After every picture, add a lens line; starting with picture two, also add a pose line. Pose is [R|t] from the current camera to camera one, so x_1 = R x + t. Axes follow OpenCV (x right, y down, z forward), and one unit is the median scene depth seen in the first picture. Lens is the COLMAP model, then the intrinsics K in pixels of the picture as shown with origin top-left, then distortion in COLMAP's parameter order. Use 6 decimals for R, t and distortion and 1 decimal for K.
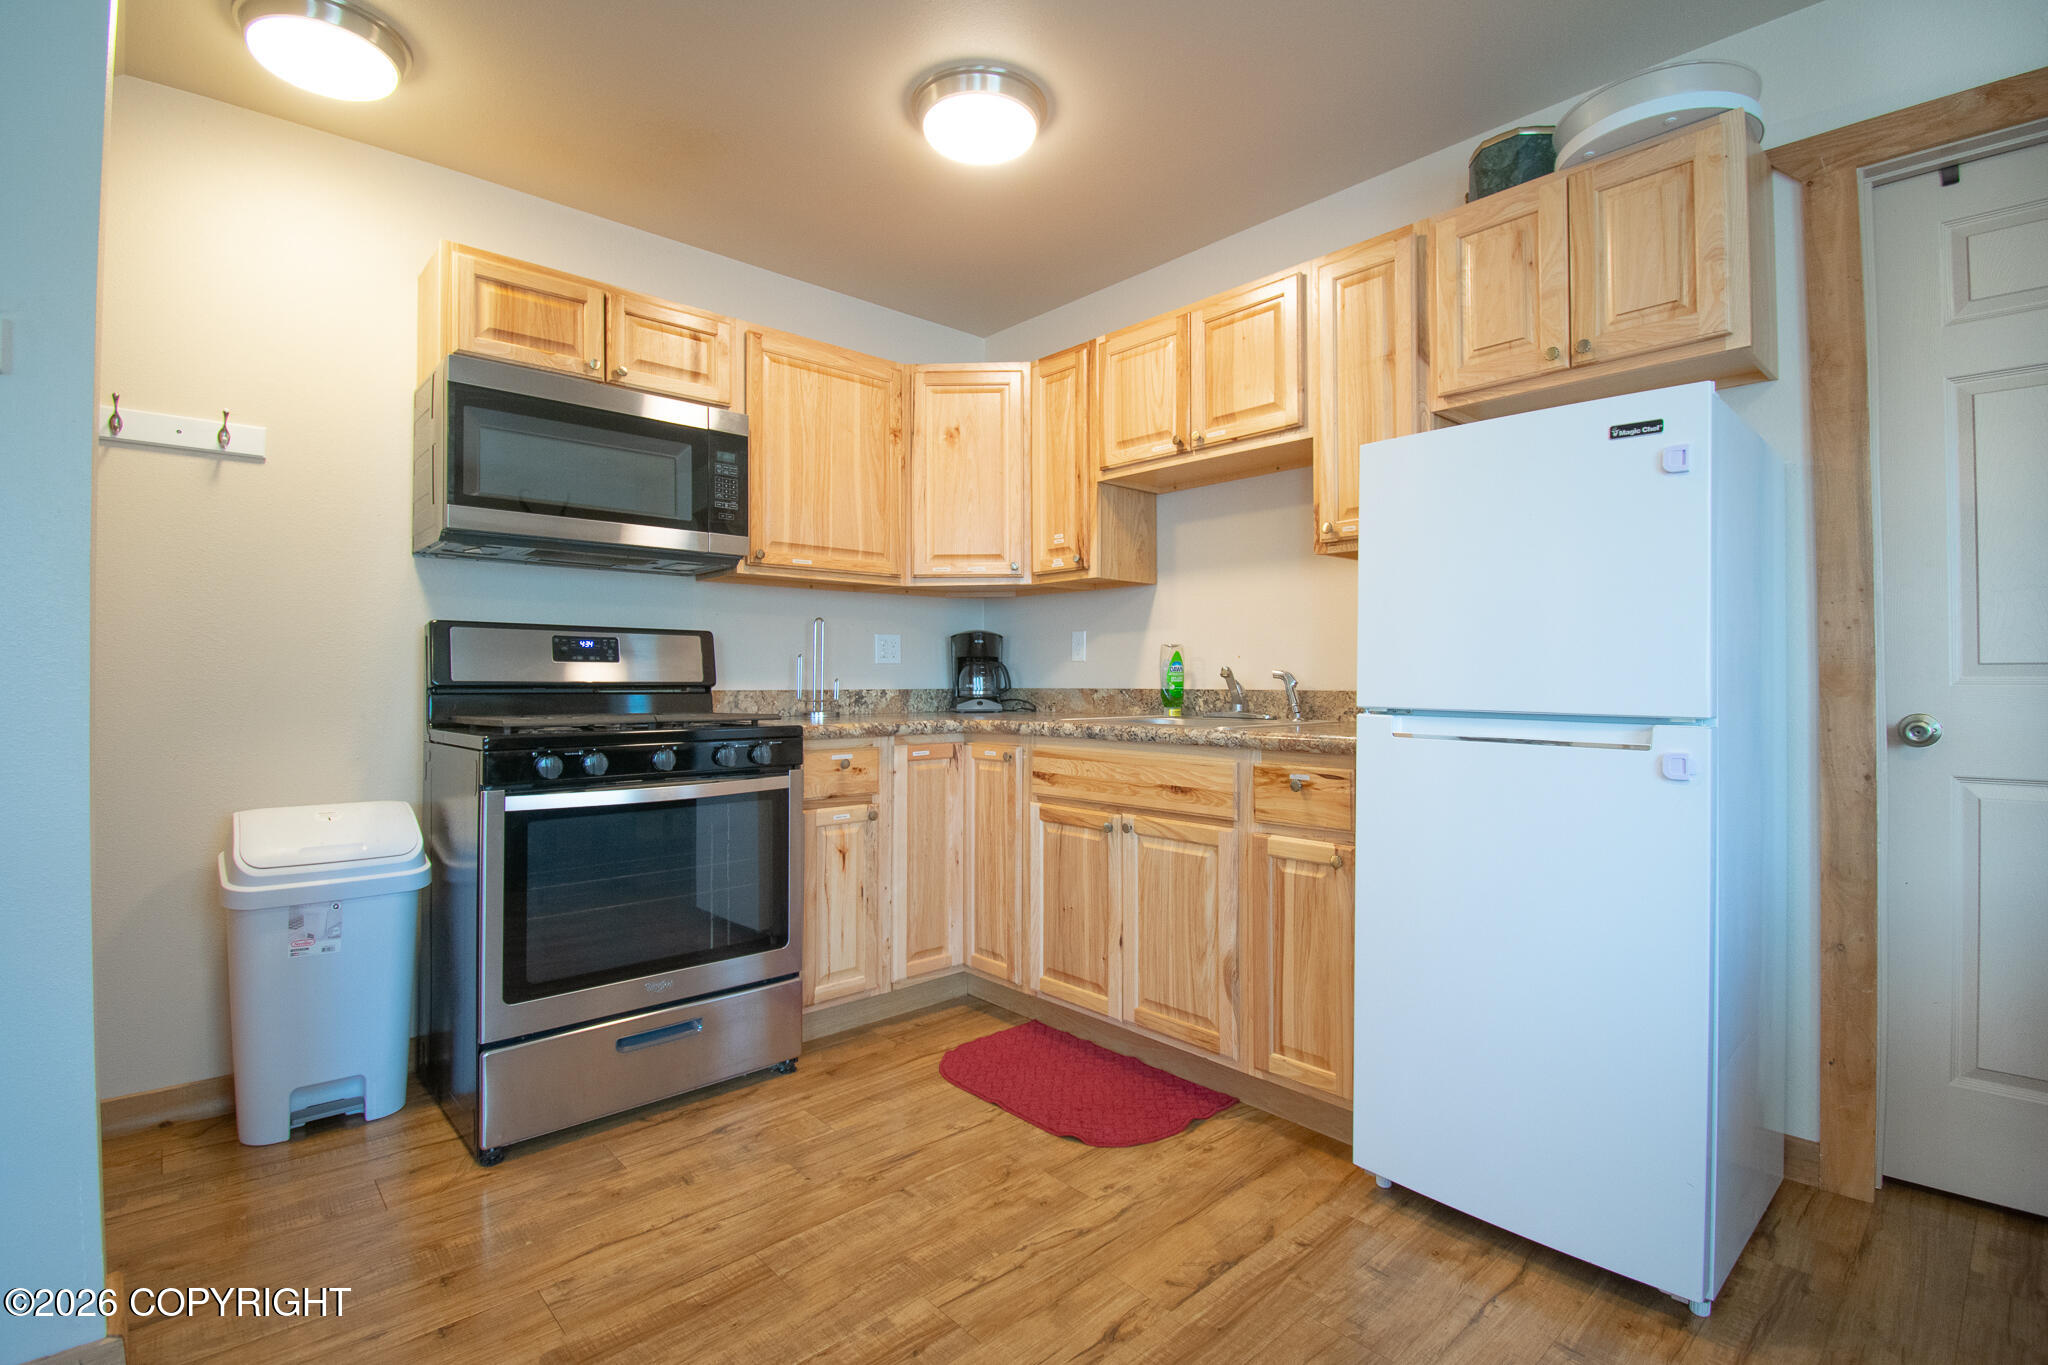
lens RADIAL K [[933.2, 0, 1032.0], [0, 933.2, 663.8], [0, 0, 1]] dist [0.013399, -0.022415]
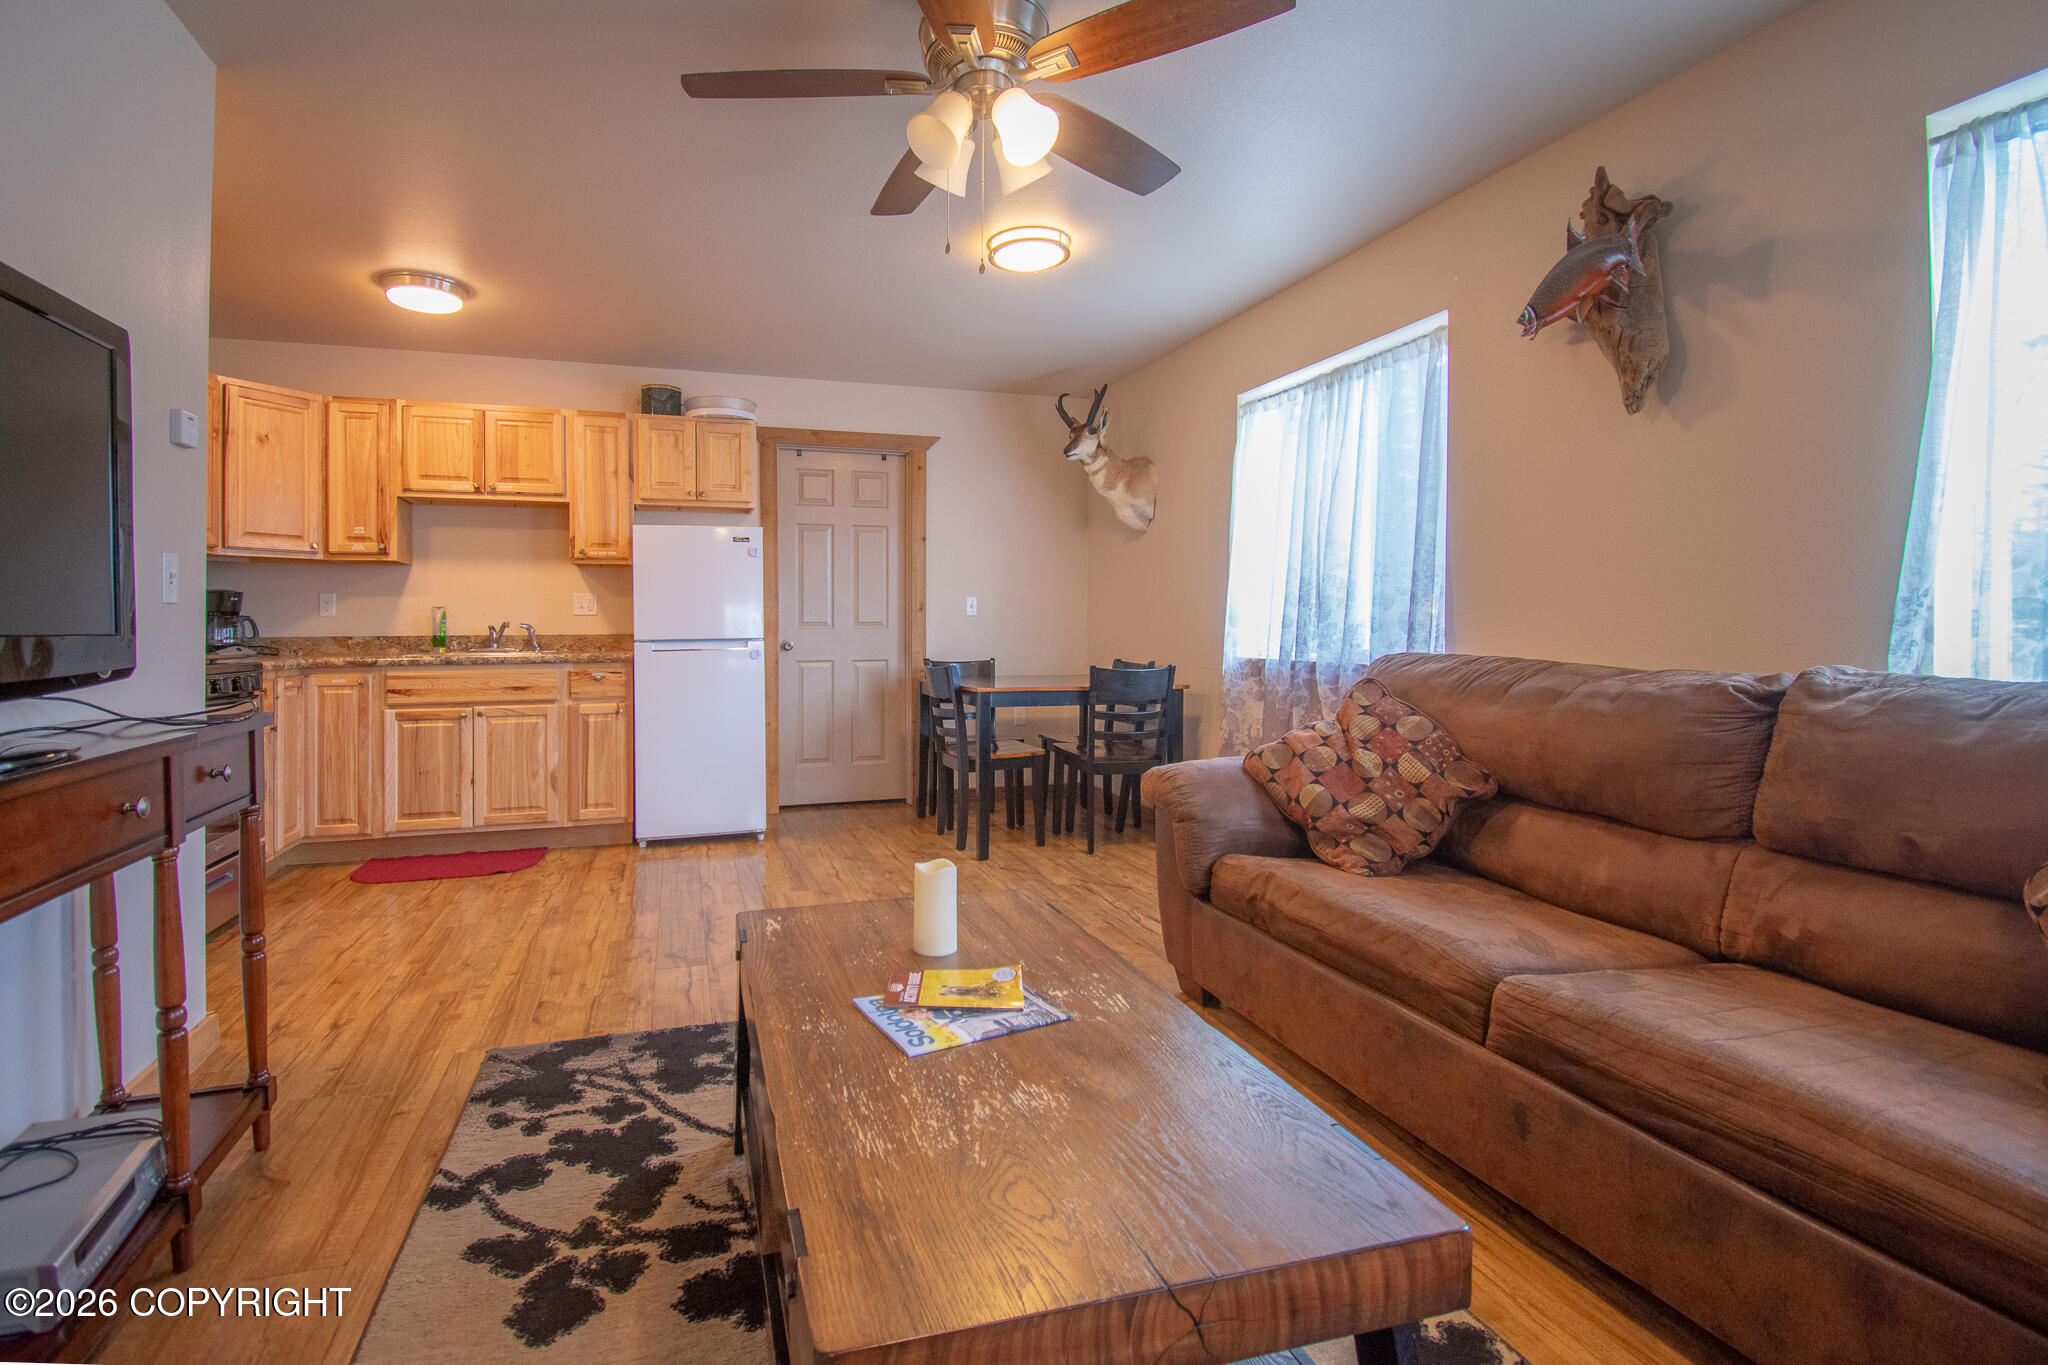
lens RADIAL K [[933.2, 0, 941.4], [0, 933.2, 623.2], [0, 0, 1]] dist [0.013399, -0.022415]
pose [[0.455168, 0.004153, 0.890396, -1.004951], [-0.009621, 0.999954, 0.000255, -0.001930], [-0.890354, -0.008682, 0.455187, -0.526758]]
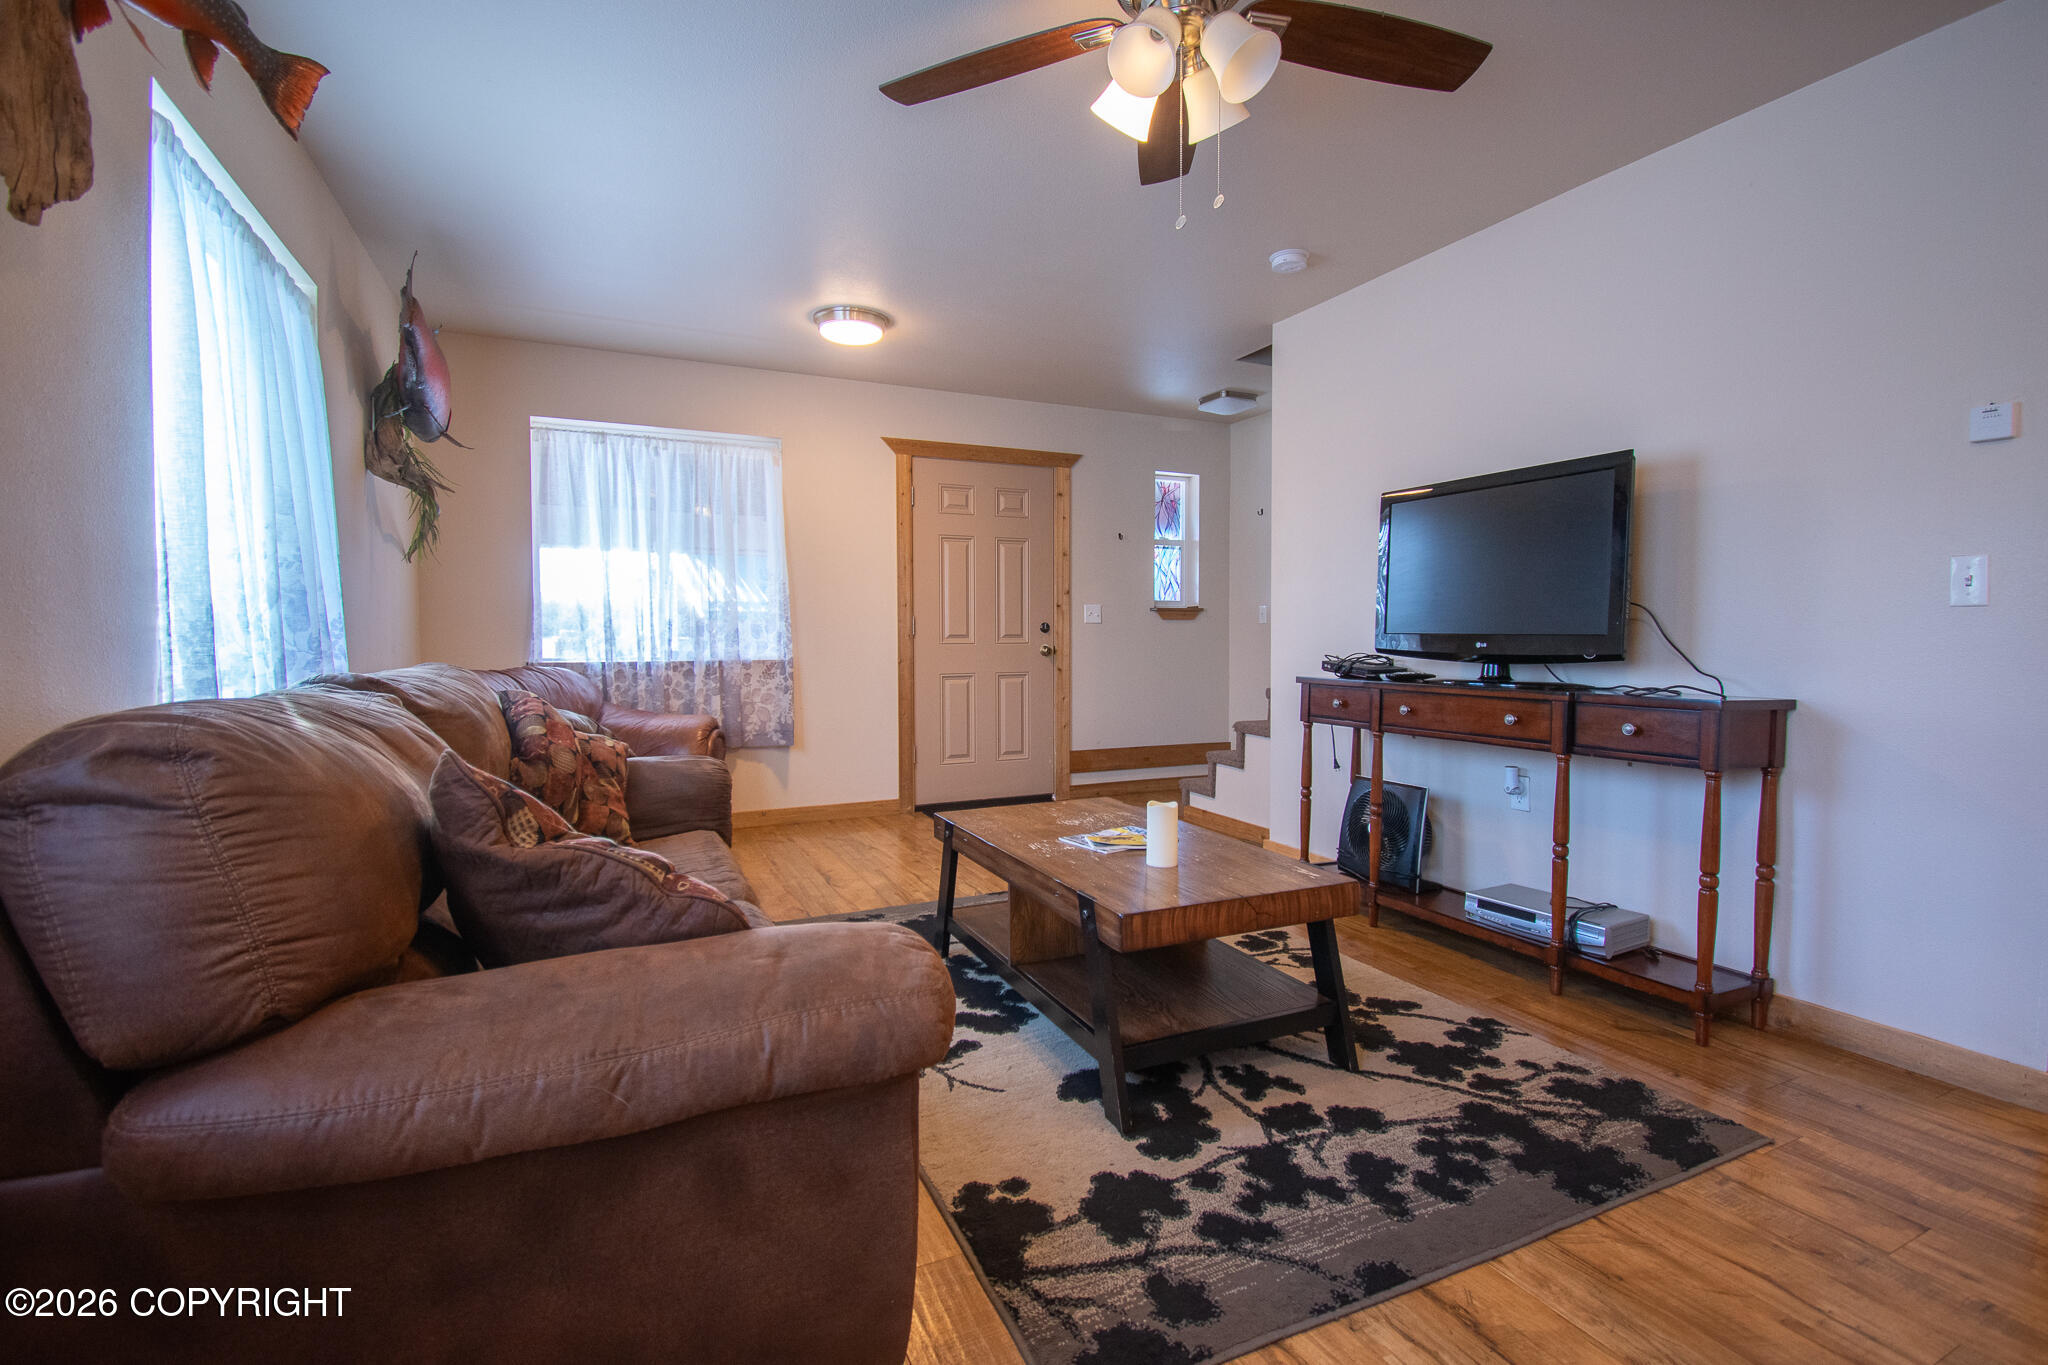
lens RADIAL K [[933.2, 0, 1038.2], [0, 933.2, 688.6], [0, 0, 1]] dist [0.013399, -0.022415]
pose [[-0.305810, 0.058845, -0.950272, 0.458151], [0.021413, 0.998261, 0.054926, -0.001437], [0.951852, -0.003551, -0.306539, -0.066850]]
